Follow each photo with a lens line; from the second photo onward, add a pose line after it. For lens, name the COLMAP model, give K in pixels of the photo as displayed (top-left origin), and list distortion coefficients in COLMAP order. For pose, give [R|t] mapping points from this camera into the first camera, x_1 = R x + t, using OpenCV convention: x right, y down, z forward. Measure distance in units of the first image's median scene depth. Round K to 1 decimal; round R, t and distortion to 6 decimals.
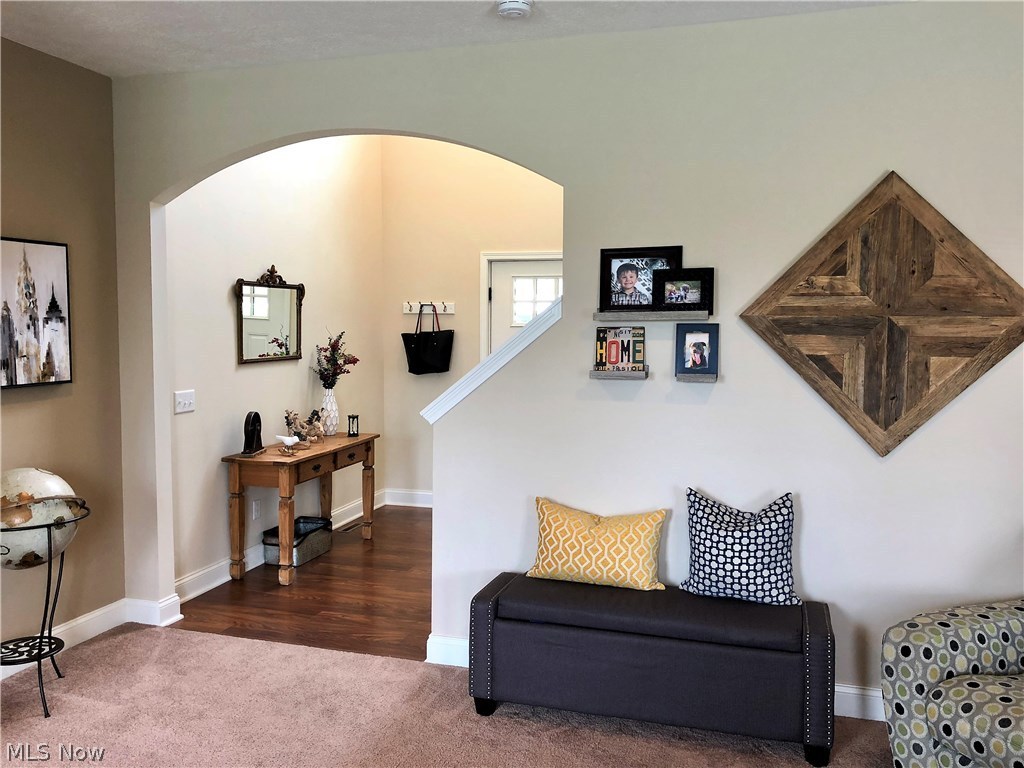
lens RADIAL K [[843.1, 0, 508.7], [0, 843.1, 377.0], [0, 0, 1]] dist [0.027051, -0.020063]
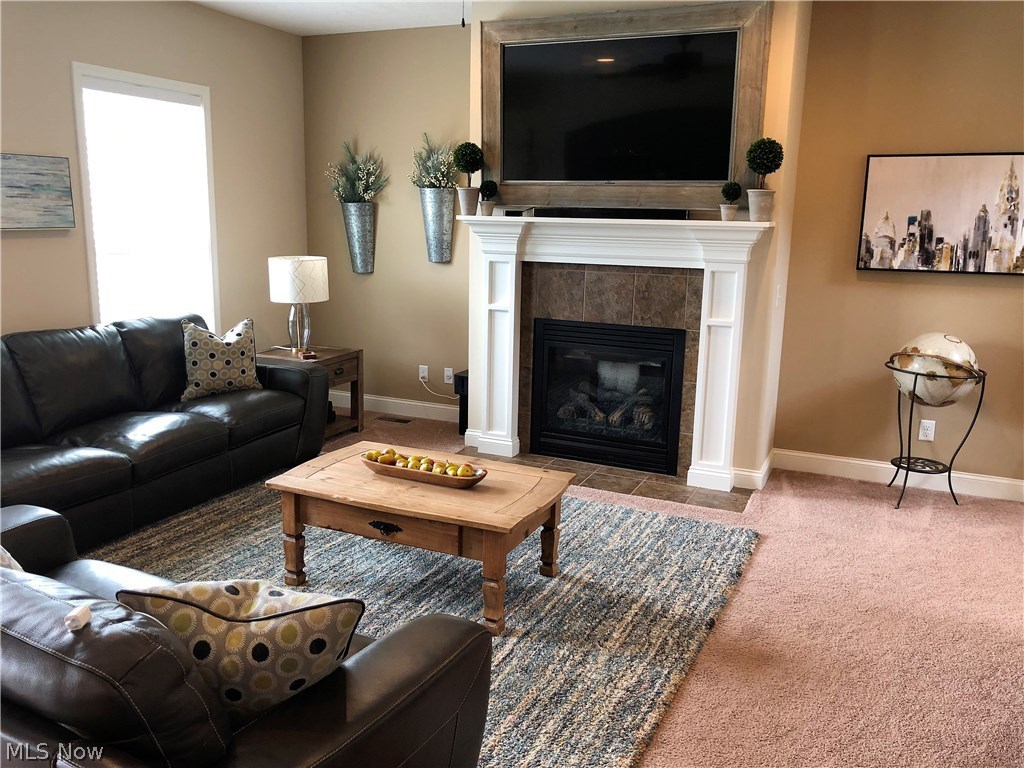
lens RADIAL K [[843.1, 0, 508.7], [0, 843.1, 377.0], [0, 0, 1]] dist [0.027051, -0.020063]
pose [[-0.128583, 0.186977, -0.973913, 0.742224], [-0.083454, 0.976542, 0.198500, -0.028747], [0.988181, 0.106800, -0.109963, 0.441143]]
